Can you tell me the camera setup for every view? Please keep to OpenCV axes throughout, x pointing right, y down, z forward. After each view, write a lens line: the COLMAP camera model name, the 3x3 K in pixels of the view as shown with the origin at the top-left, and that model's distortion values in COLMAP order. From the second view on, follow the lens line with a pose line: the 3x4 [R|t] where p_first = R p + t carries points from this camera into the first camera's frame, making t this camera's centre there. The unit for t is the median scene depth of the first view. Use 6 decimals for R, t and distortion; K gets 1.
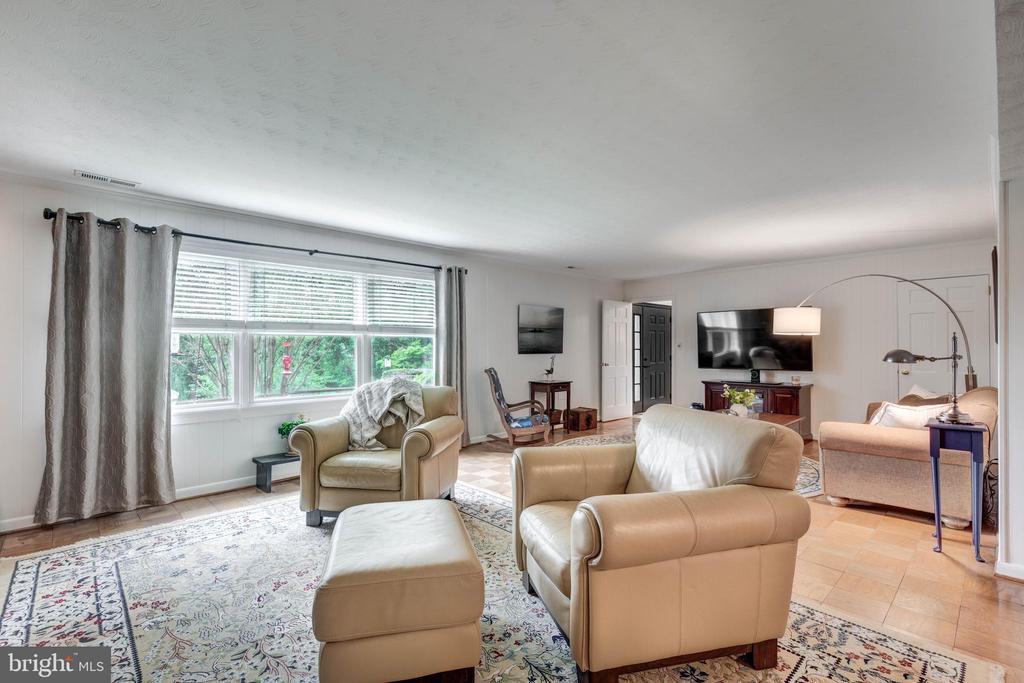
lens RADIAL K [[466.9, 0, 506.9], [0, 466.9, 357.3], [0, 0, 1]] dist [0.002167, -0.002499]
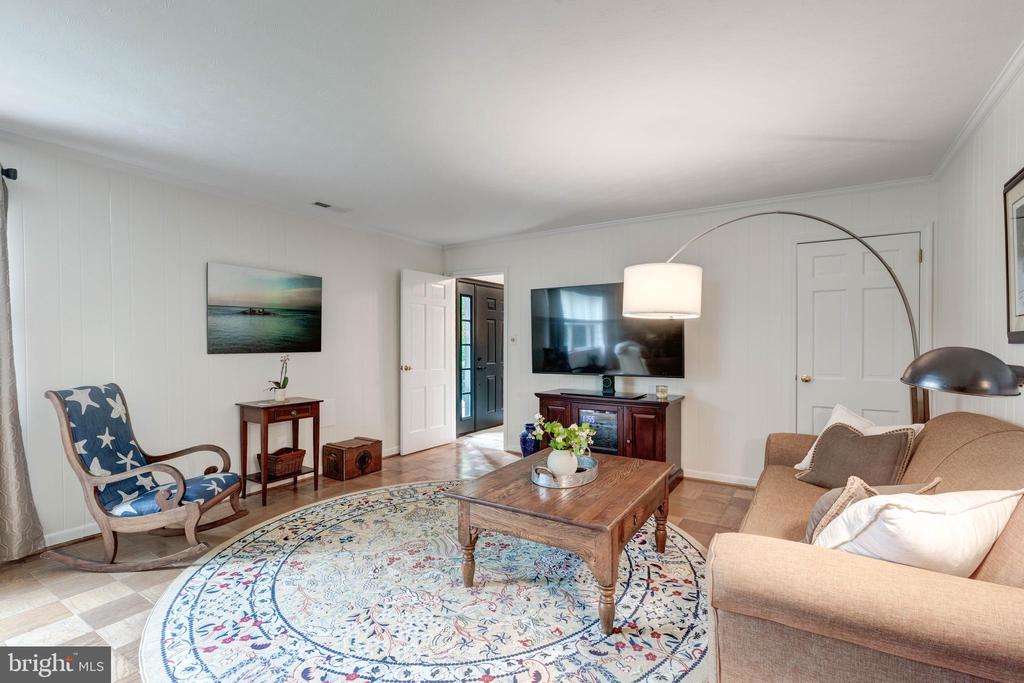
lens RADIAL K [[466.9, 0, 524.9], [0, 466.9, 365.0], [0, 0, 1]] dist [0.002167, -0.002499]
pose [[0.966036, -0.011670, 0.258145, 0.283127], [0.004956, 0.999633, 0.026642, -0.008418], [-0.258361, -0.024457, 0.965739, 0.448070]]
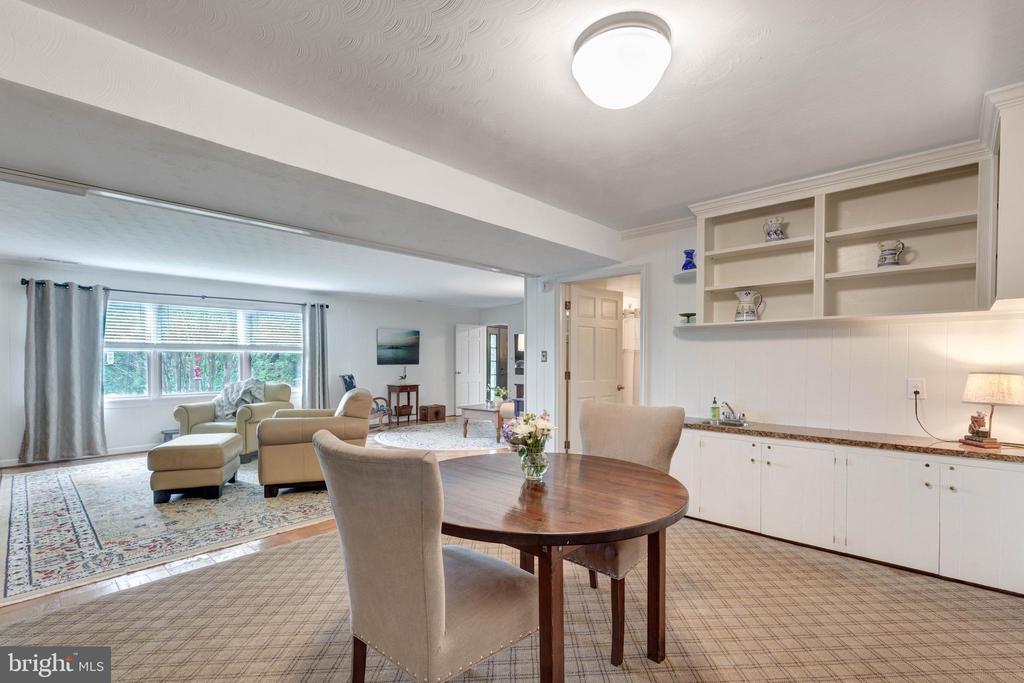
lens RADIAL K [[466.9, 0, 511.6], [0, 466.9, 377.5], [0, 0, 1]] dist [0.002167, -0.002499]
pose [[0.998280, -0.005247, 0.058390, 0.397879], [0.004375, 0.999877, 0.015055, 0.013226], [-0.058462, -0.014773, 0.998180, -0.464439]]
